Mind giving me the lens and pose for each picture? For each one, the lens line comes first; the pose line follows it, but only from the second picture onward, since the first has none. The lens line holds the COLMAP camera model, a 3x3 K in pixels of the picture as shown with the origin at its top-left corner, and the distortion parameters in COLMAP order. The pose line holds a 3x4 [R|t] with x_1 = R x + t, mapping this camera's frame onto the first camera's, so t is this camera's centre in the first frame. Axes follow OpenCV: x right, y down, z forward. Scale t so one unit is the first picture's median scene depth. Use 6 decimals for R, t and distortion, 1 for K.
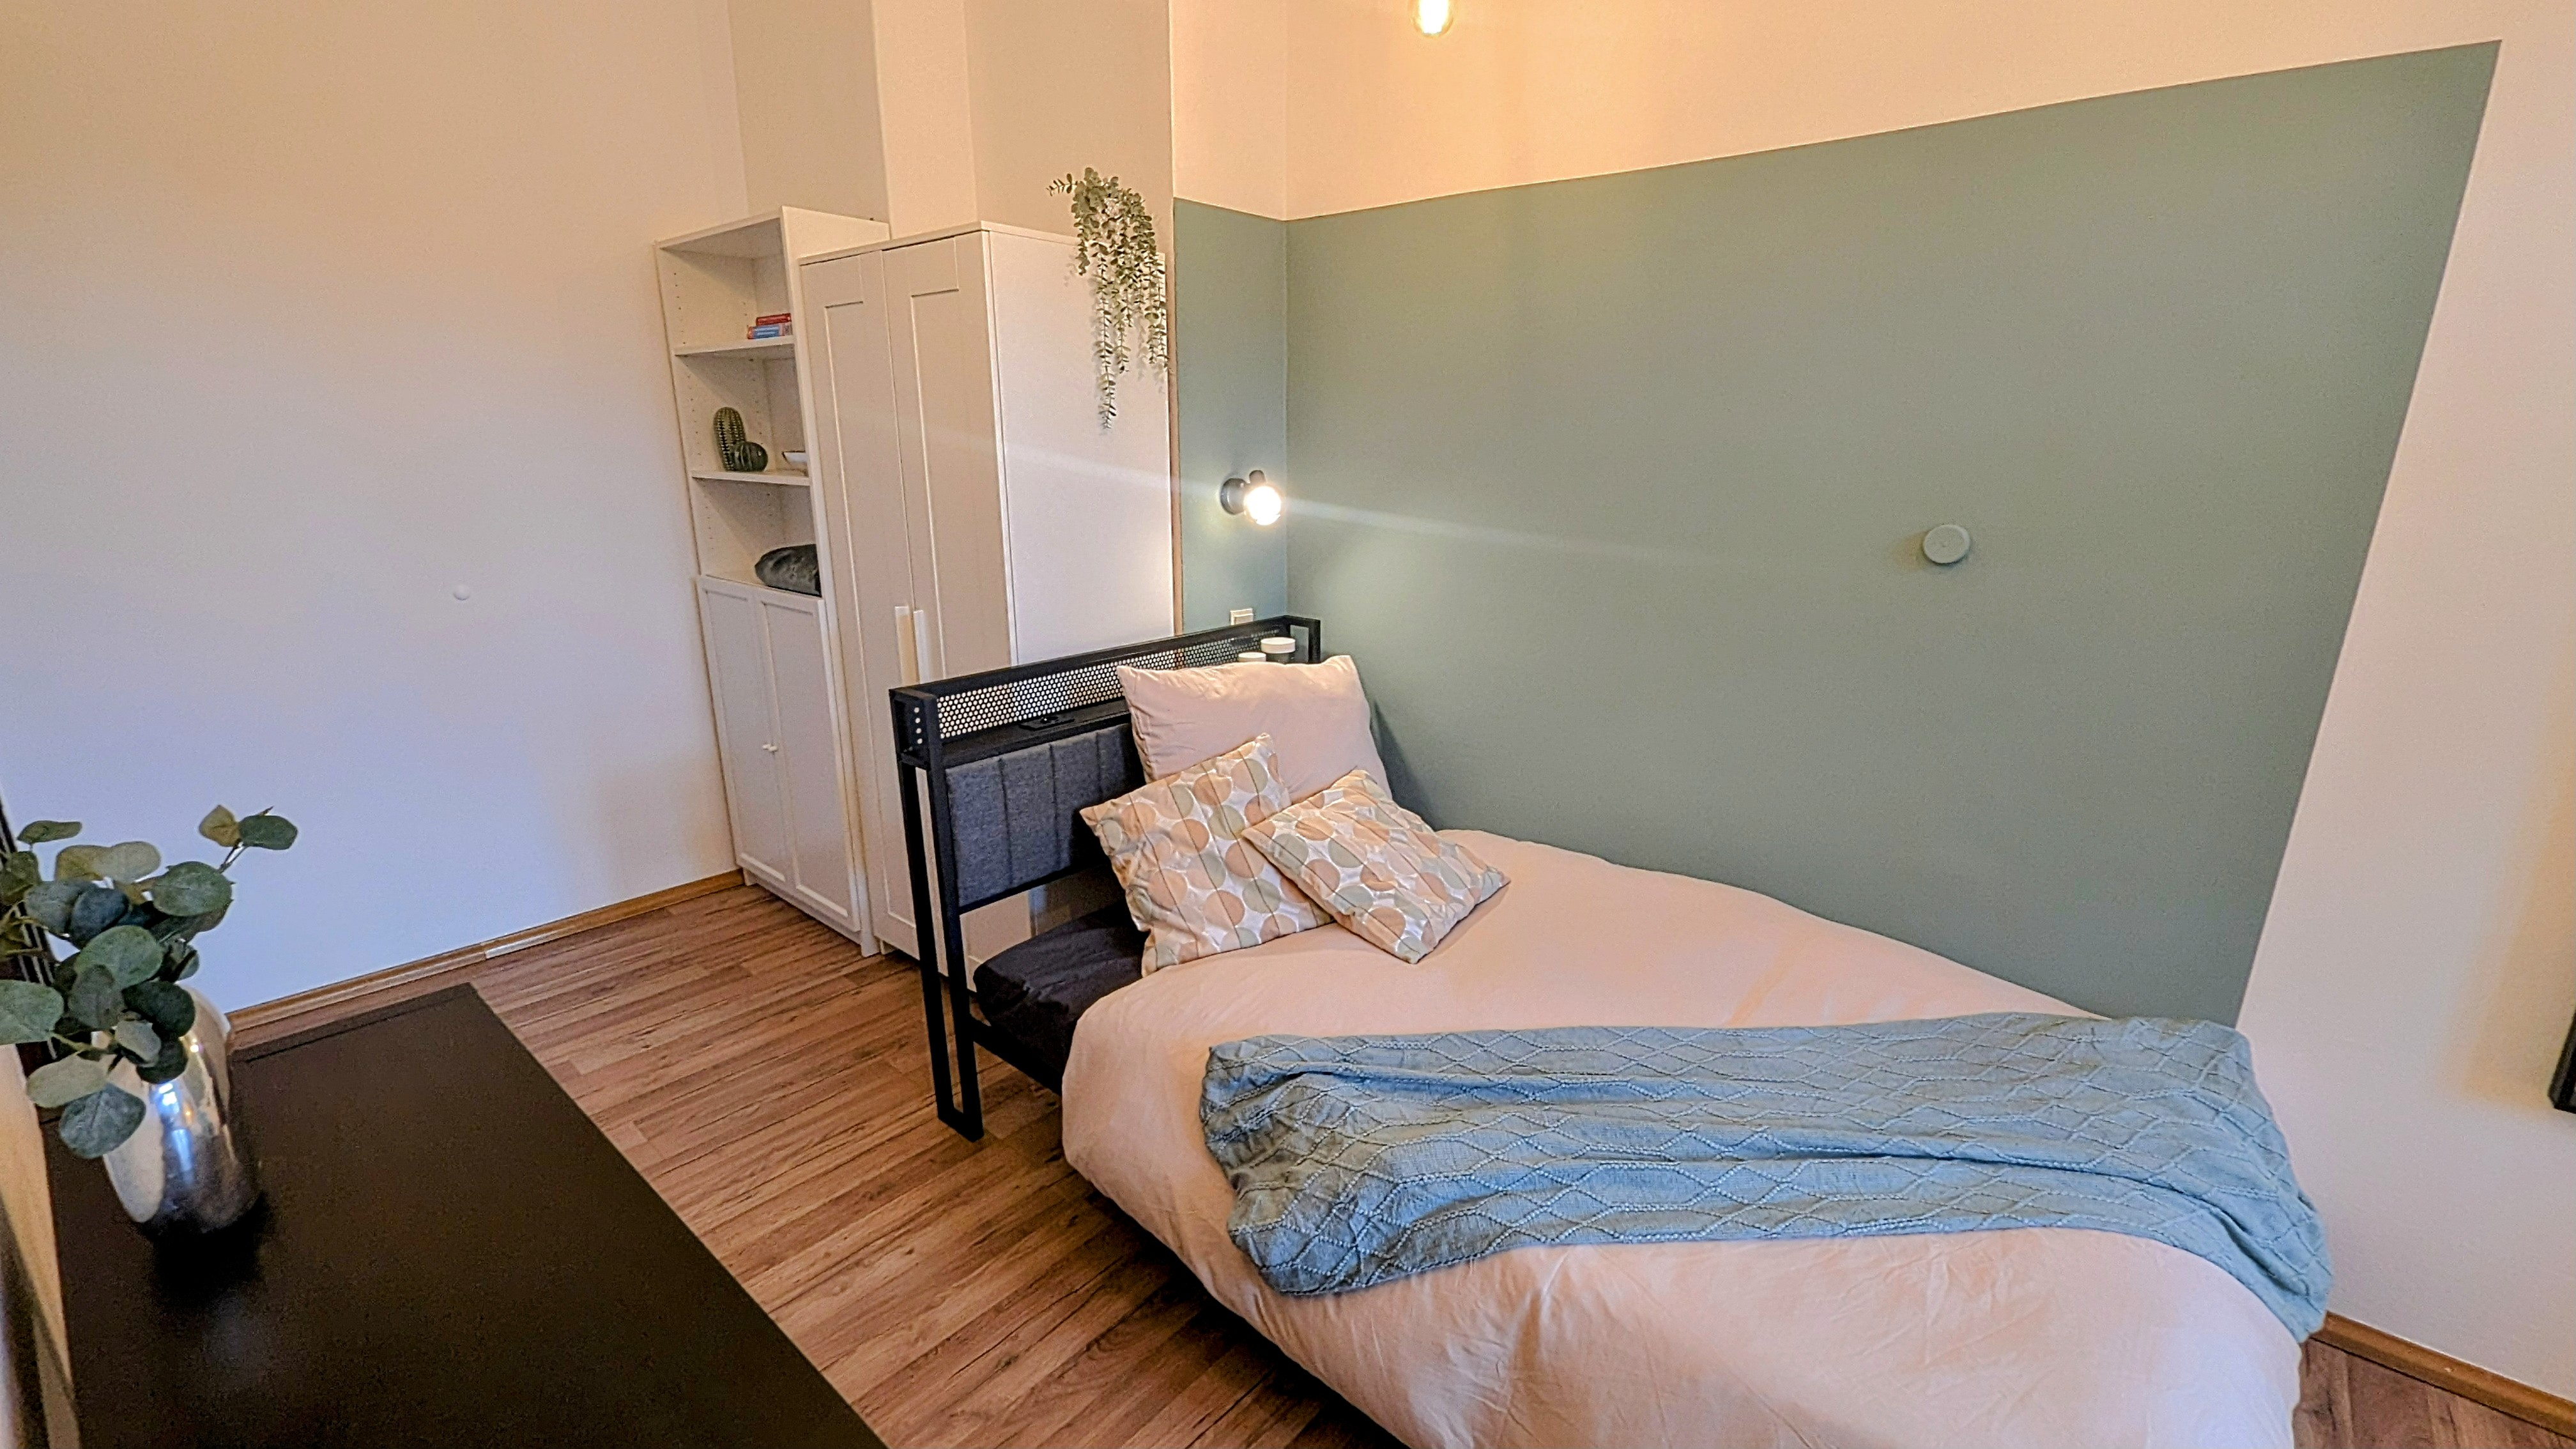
lens RADIAL K [[1095.1, 0, 1288.0], [0, 1095.1, 724.5], [0, 0, 1]] dist [-0.000976, -0.000179]
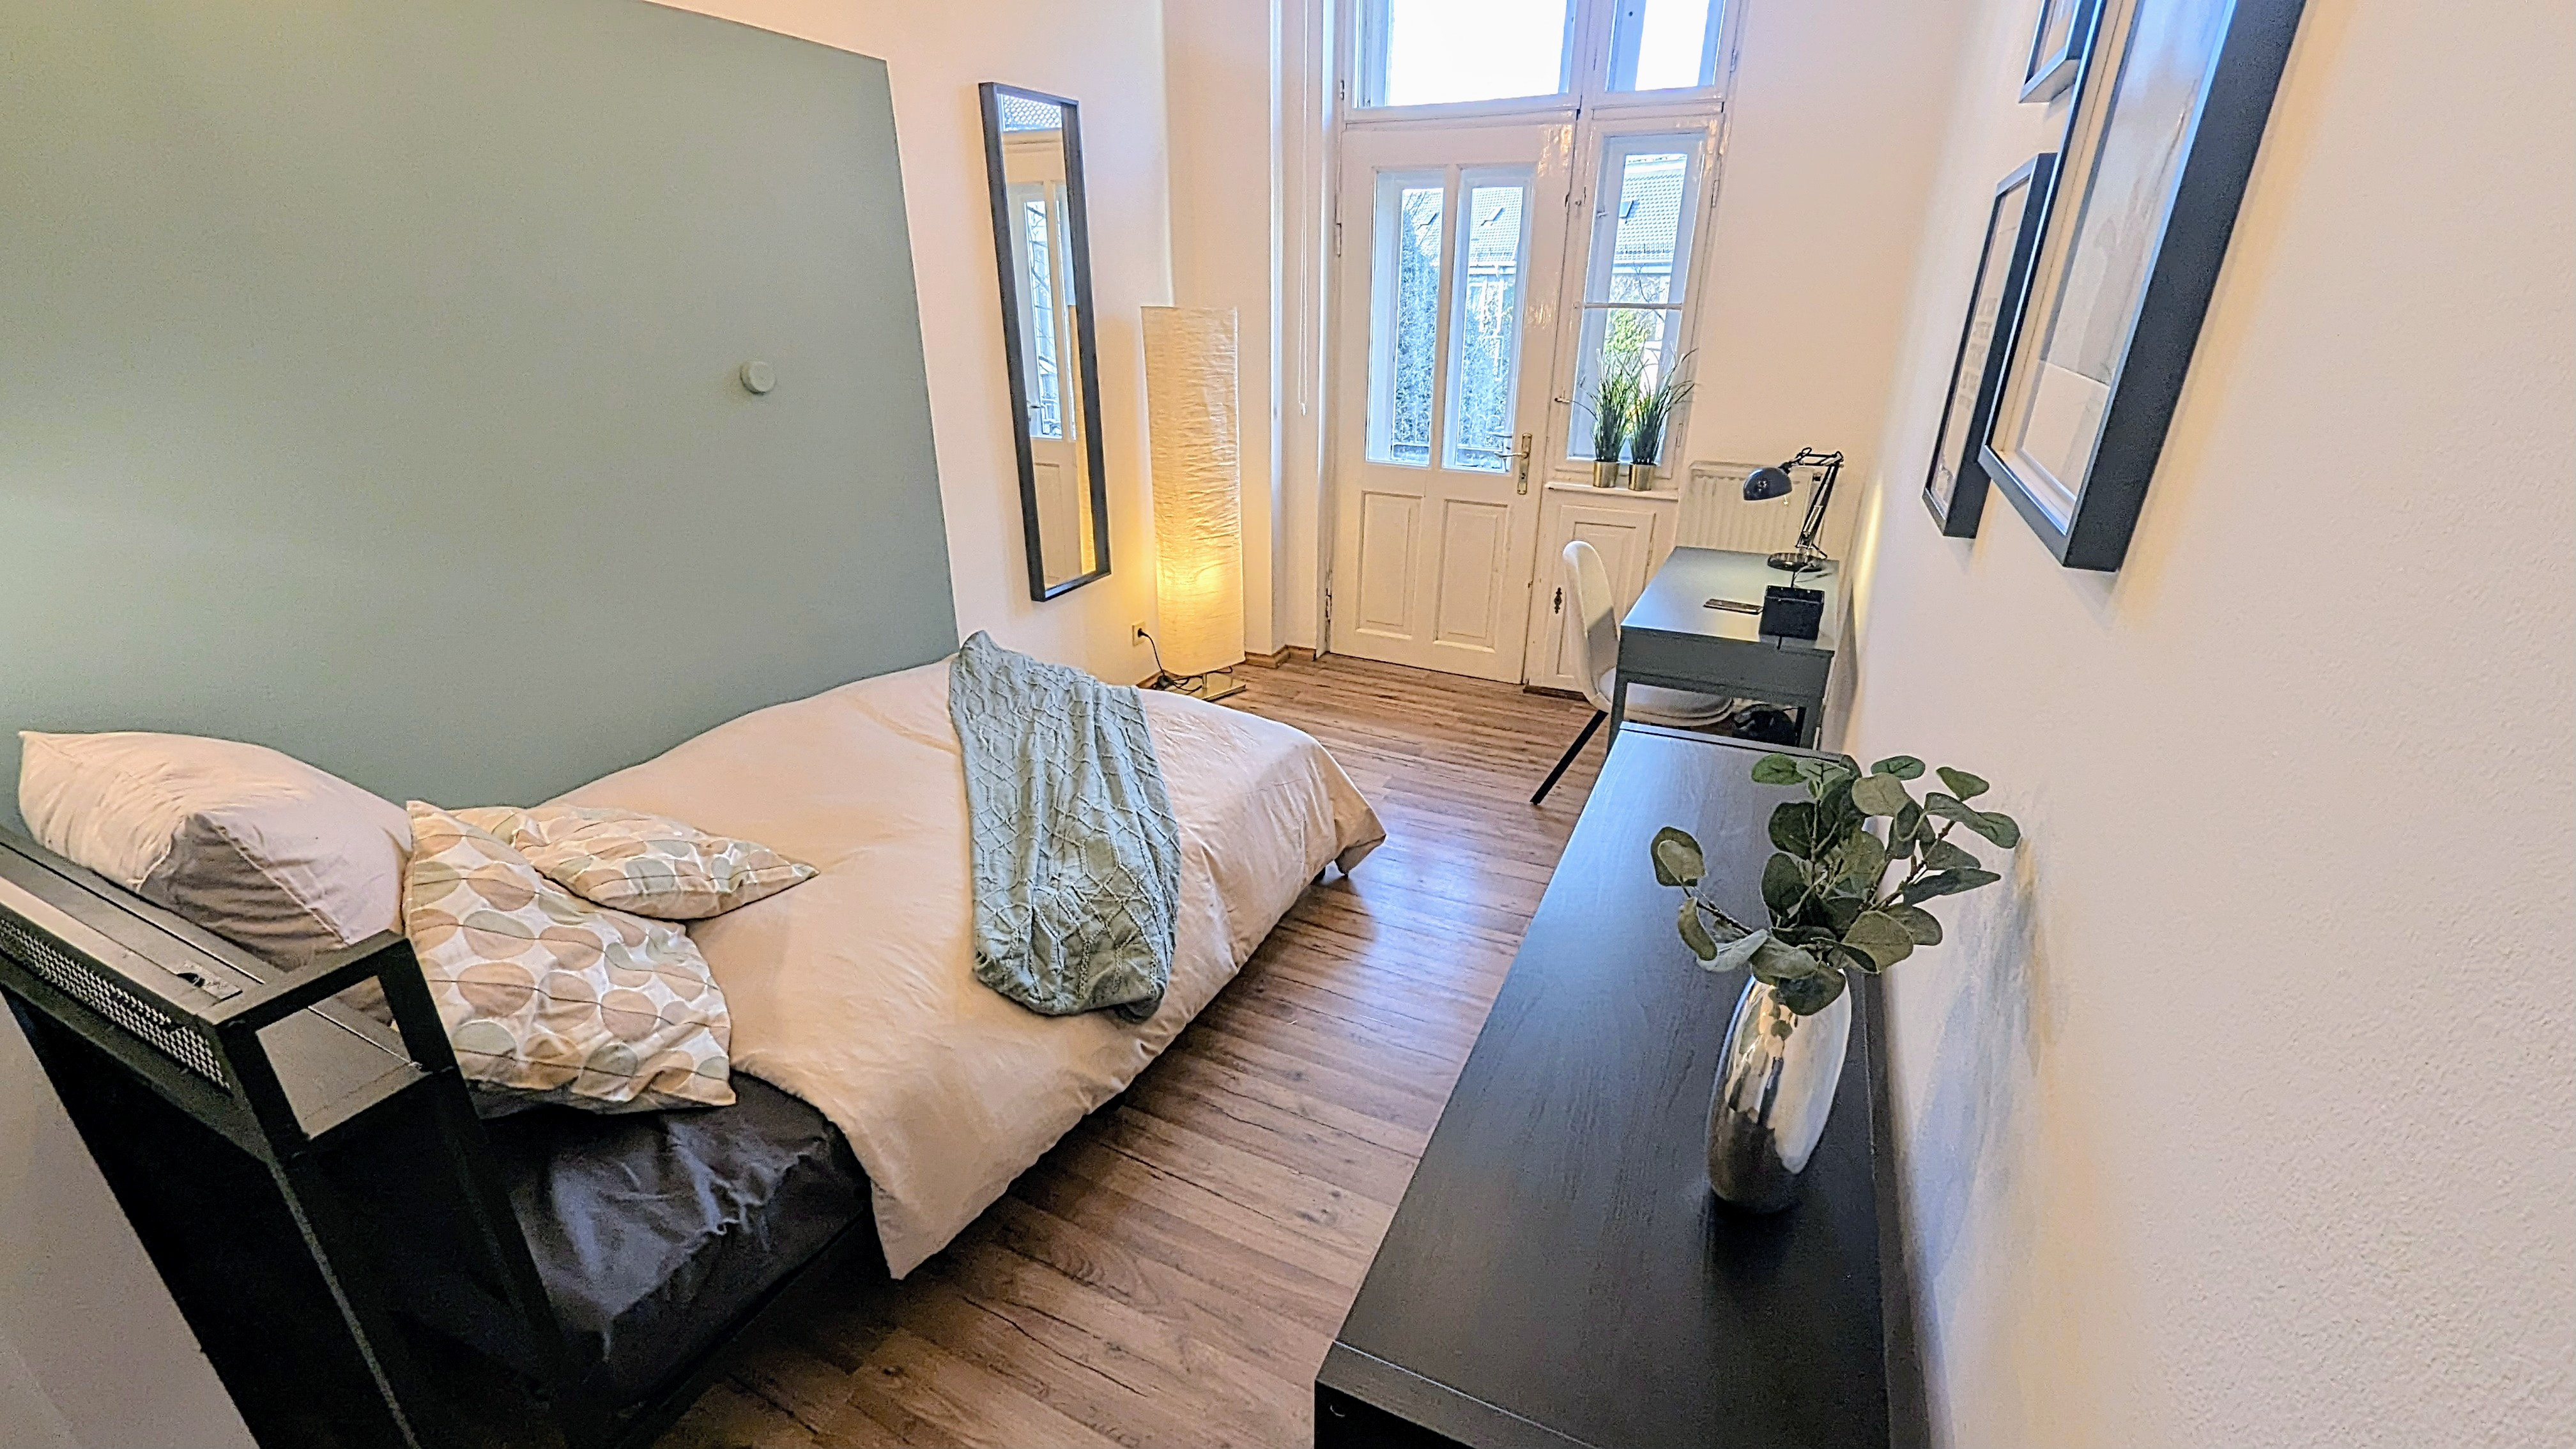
lens RADIAL K [[1061.0, 0, 1294.1], [0, 1061.0, 737.9], [0, 0, 1]] dist [-0.000359, -0.000234]
pose [[-0.266065, -0.380208, 0.885805, -0.840534], [0.246001, 0.861719, 0.443760, -0.209411], [-0.932037, 0.335978, -0.135742, 0.760943]]
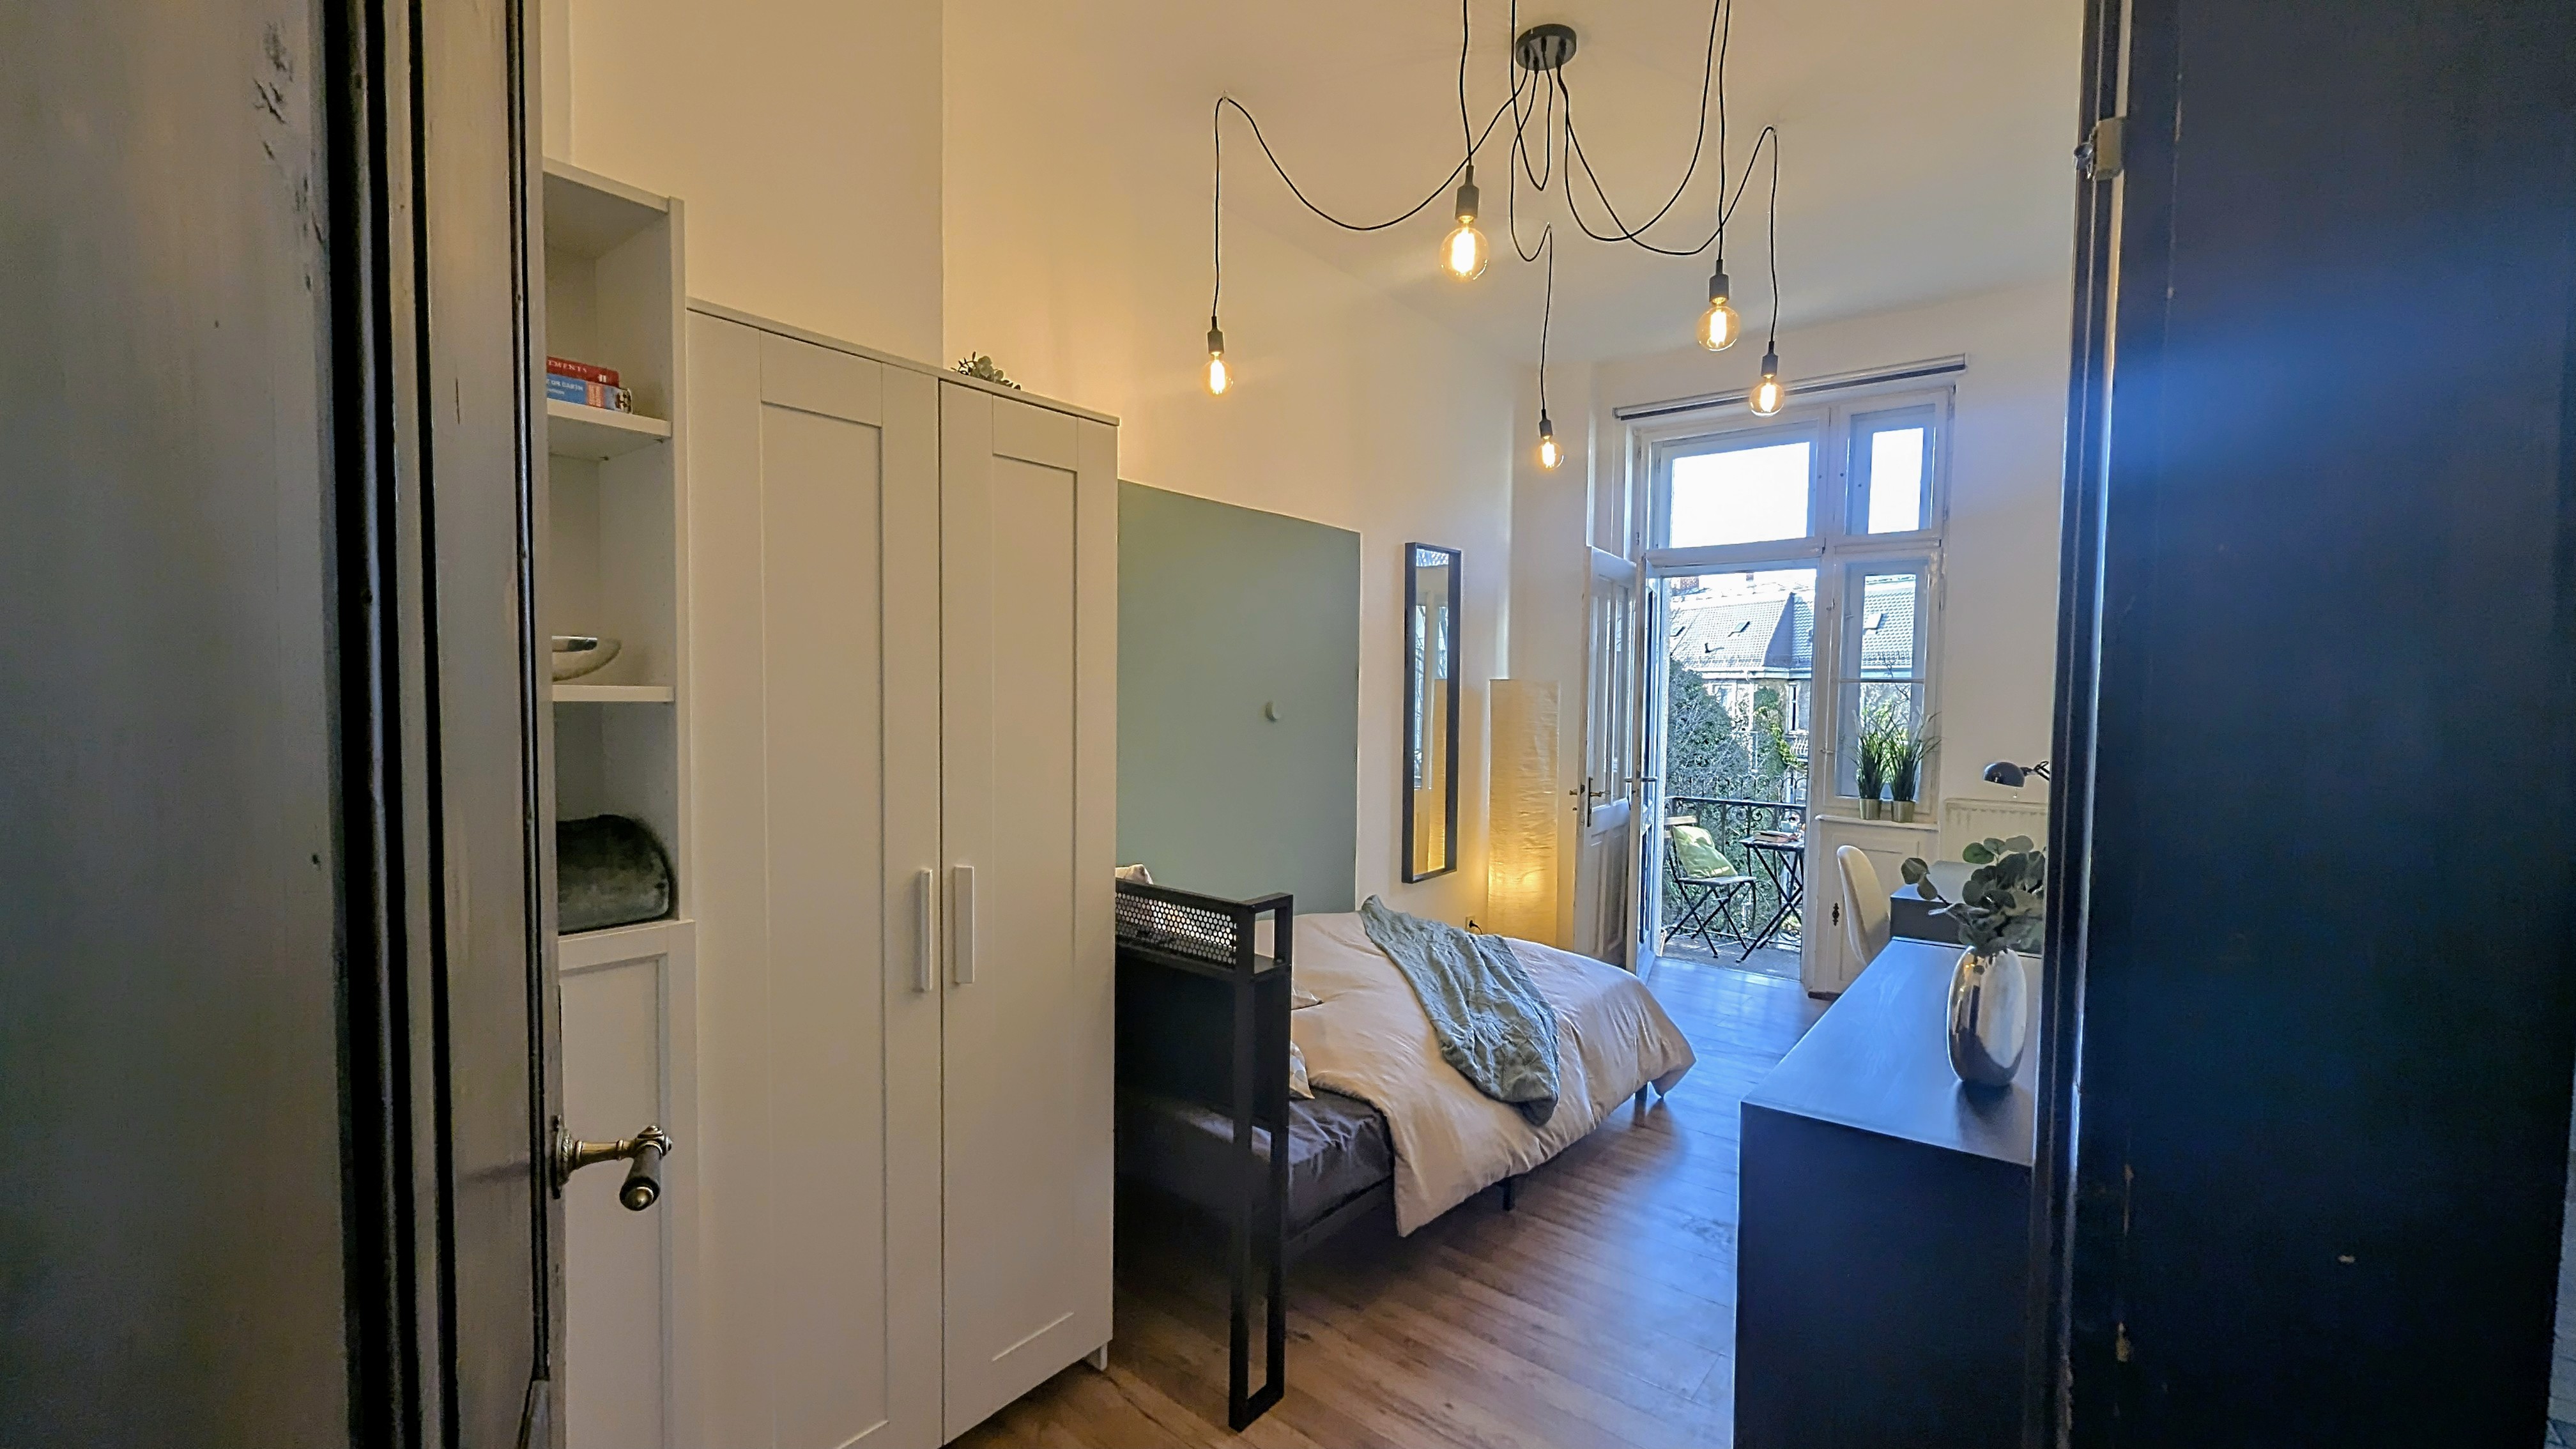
lens RADIAL K [[1061.0, 0, 1294.1], [0, 1061.0, 737.9], [0, 0, 1]] dist [-0.000359, -0.000234]
pose [[-0.042154, -0.049120, 0.997903, -1.390242], [0.249343, 0.966670, 0.058115, -0.233412], [-0.967497, 0.251270, -0.028501, 1.076041]]
